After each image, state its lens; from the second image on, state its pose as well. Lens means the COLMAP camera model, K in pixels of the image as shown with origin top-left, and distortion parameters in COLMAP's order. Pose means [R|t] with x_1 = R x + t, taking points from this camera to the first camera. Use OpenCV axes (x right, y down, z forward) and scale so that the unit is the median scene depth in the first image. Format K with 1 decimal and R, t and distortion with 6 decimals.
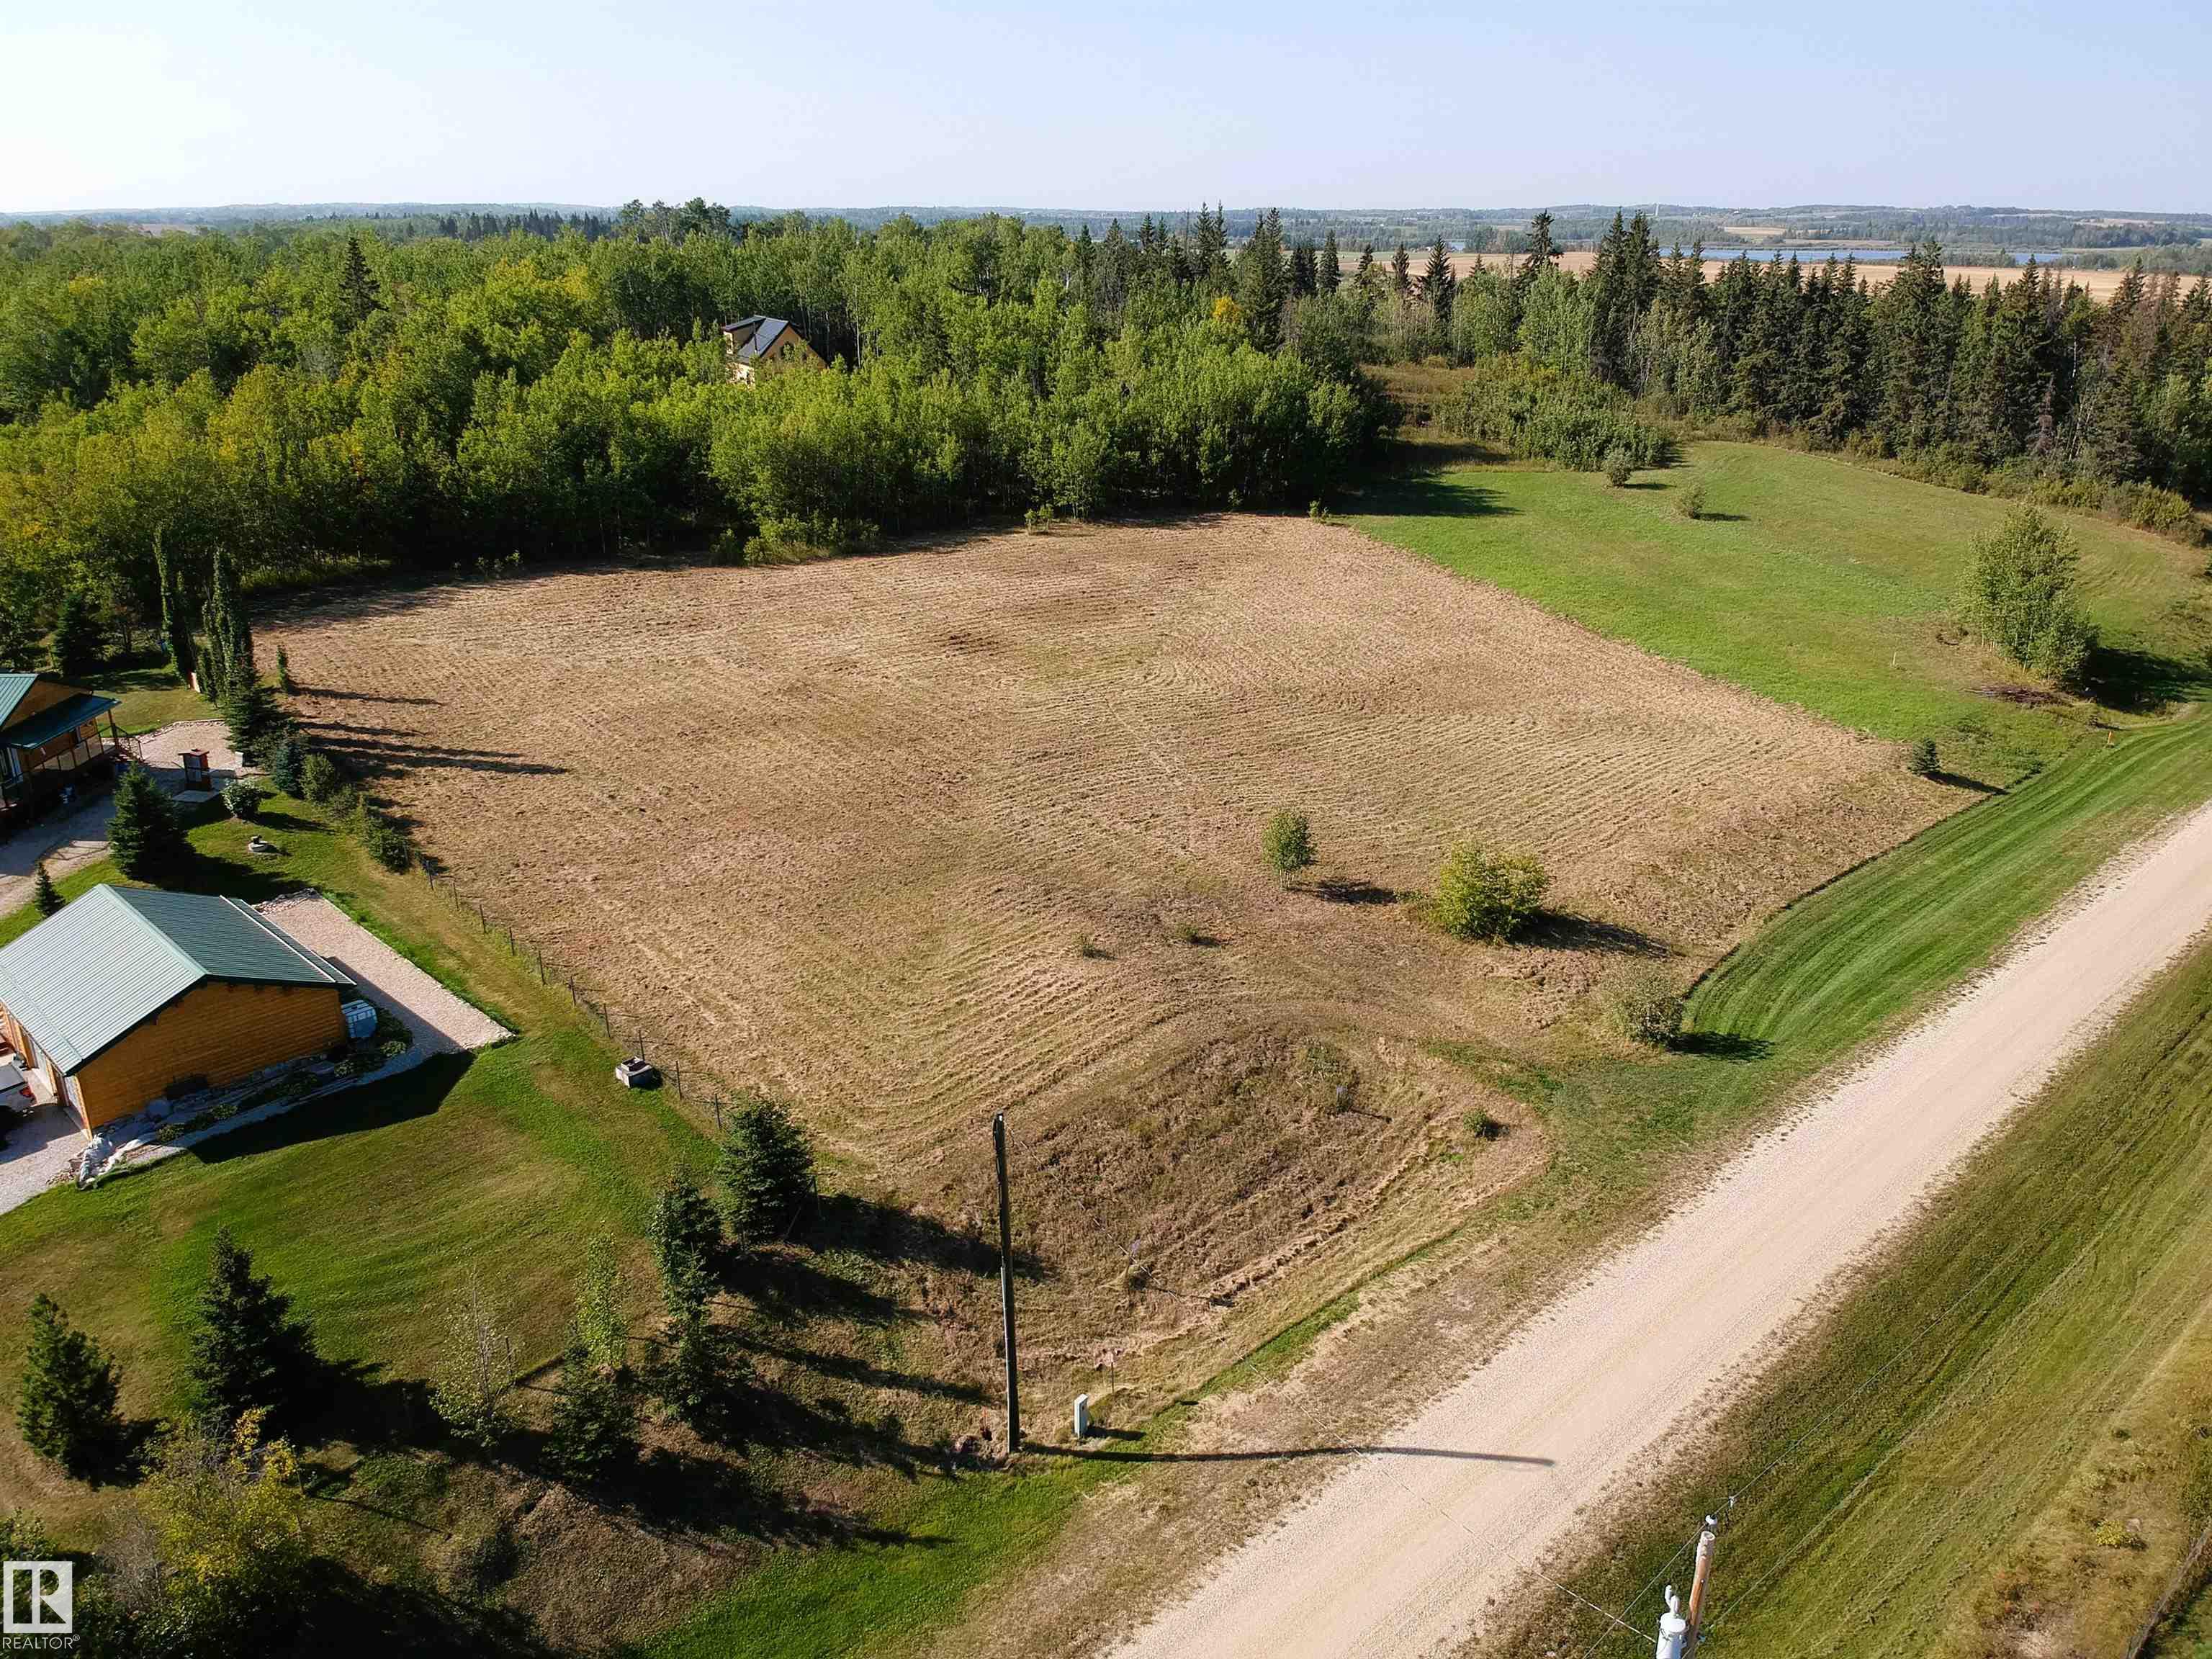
lens RADIAL K [[1624.5, 0, 1114.1], [0, 1624.5, 827.9], [0, 0, 1]] dist [0.082876, -0.151003]
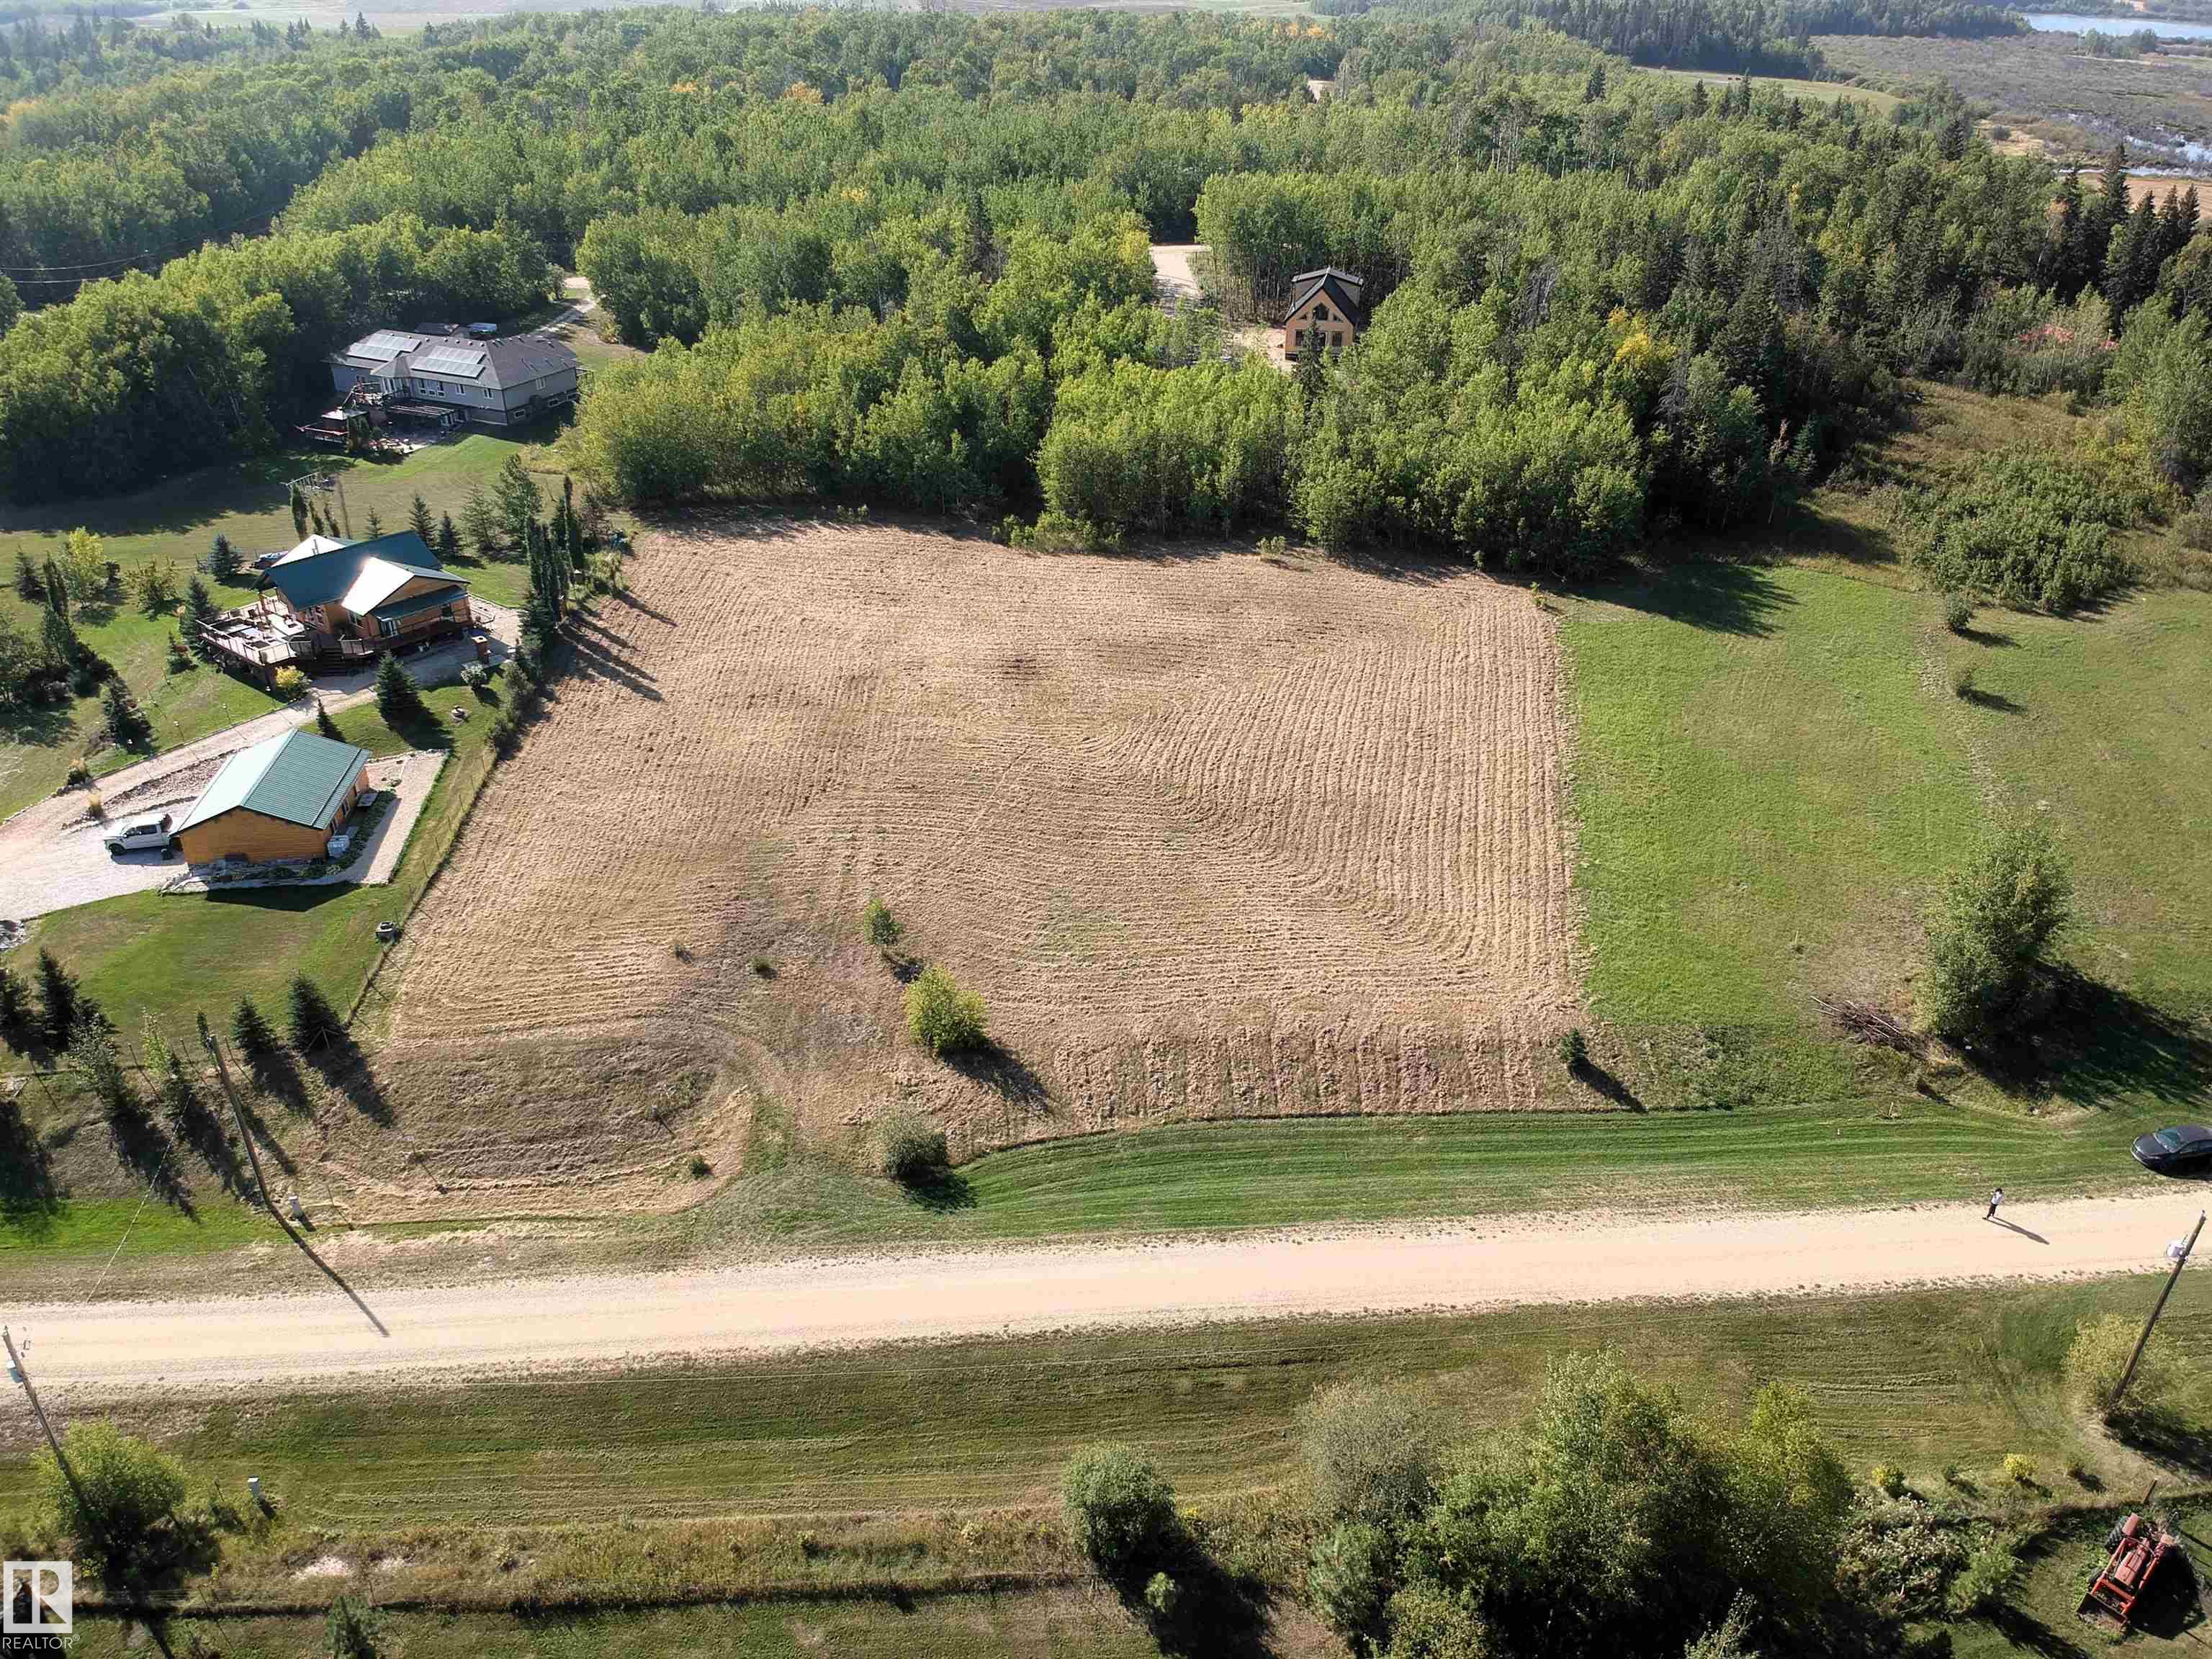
lens RADIAL K [[1613.5, 0, 1112.8], [0, 1613.5, 817.7], [0, 0, 1]] dist [0.107032, -0.212922]
pose [[0.778783, 0.305853, -0.547678, 0.954899], [-0.228314, 0.951402, 0.206658, -0.389450], [0.584269, -0.035899, 0.810766, 0.050244]]
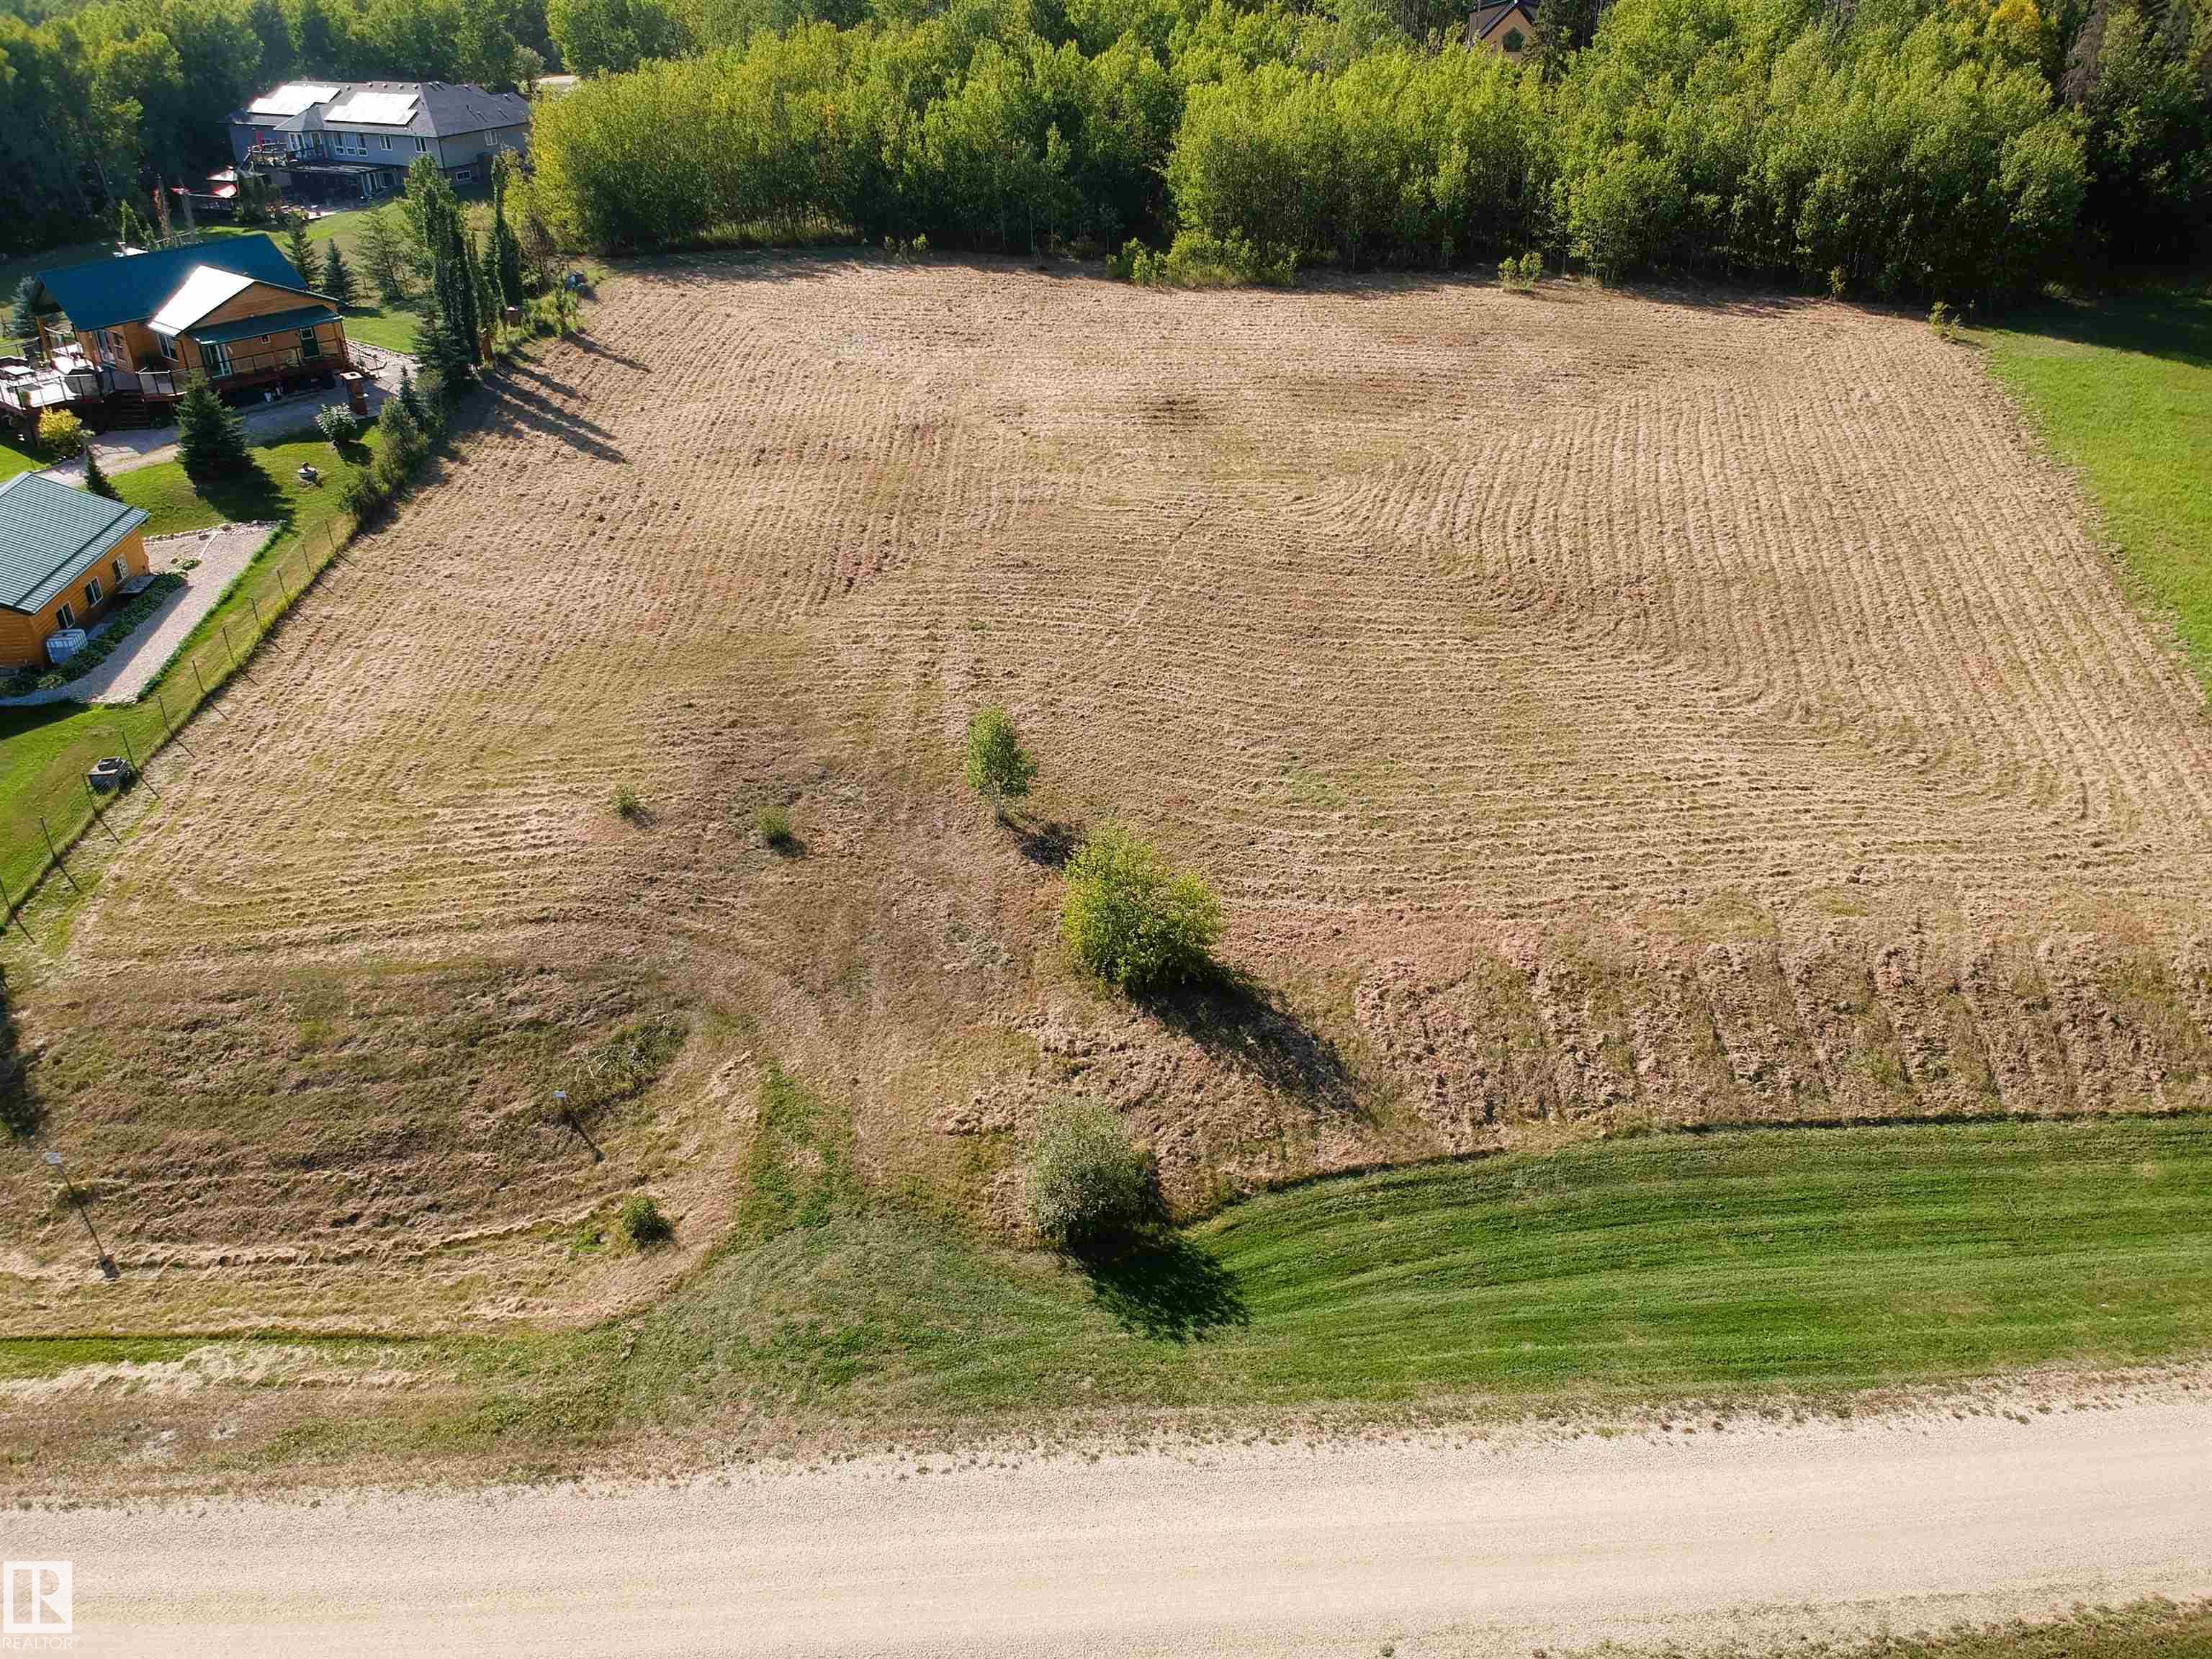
lens RADIAL K [[1617.7, 0, 1117.5], [0, 1617.7, 826.4], [0, 0, 1]] dist [0.067184, -0.122687]
pose [[0.773024, 0.318662, -0.548533, 0.552896], [-0.226407, 0.946321, 0.230686, -0.138411], [0.592599, -0.054134, 0.803676, 0.463865]]
